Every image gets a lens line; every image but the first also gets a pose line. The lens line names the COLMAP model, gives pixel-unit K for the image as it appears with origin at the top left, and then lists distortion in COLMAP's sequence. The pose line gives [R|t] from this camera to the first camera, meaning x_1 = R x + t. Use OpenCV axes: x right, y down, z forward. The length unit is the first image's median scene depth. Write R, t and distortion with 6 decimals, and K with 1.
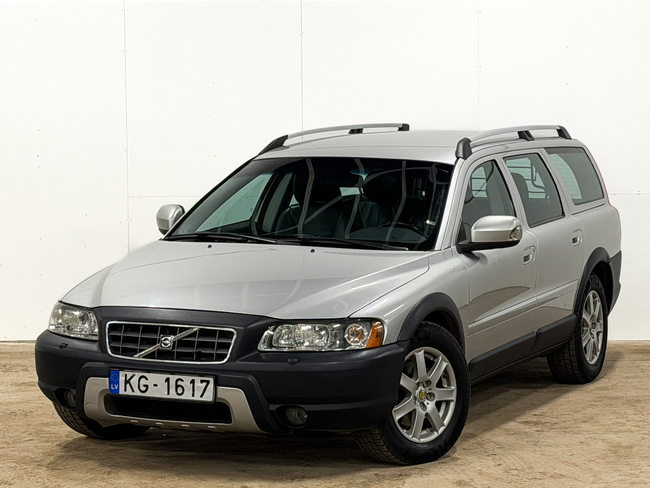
lens RADIAL K [[1923.1, 0, 325.0], [0, 1923.1, 244.0], [0, 0, 1]] dist [-0.019649, -0.862543]
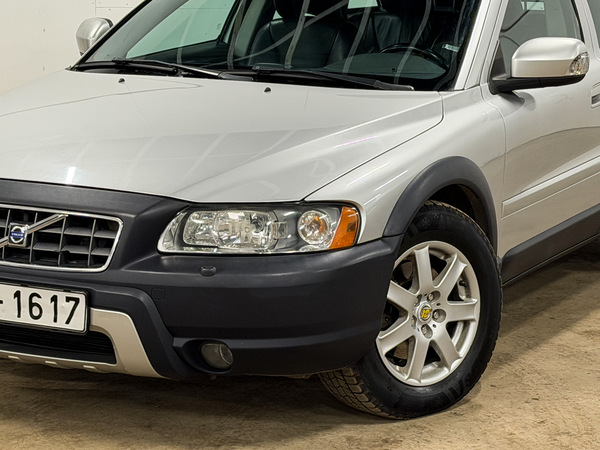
lens RADIAL K [[1758.4, 0, 300.0], [0, 1758.4, 225.0], [0, 0, 1]] dist [0.103249, 0.513001]
pose [[0.997603, 0.015997, -0.067322, 0.049982], [-0.009429, 0.995261, 0.096780, -0.009647], [0.068551, -0.095913, 0.993026, 0.422222]]
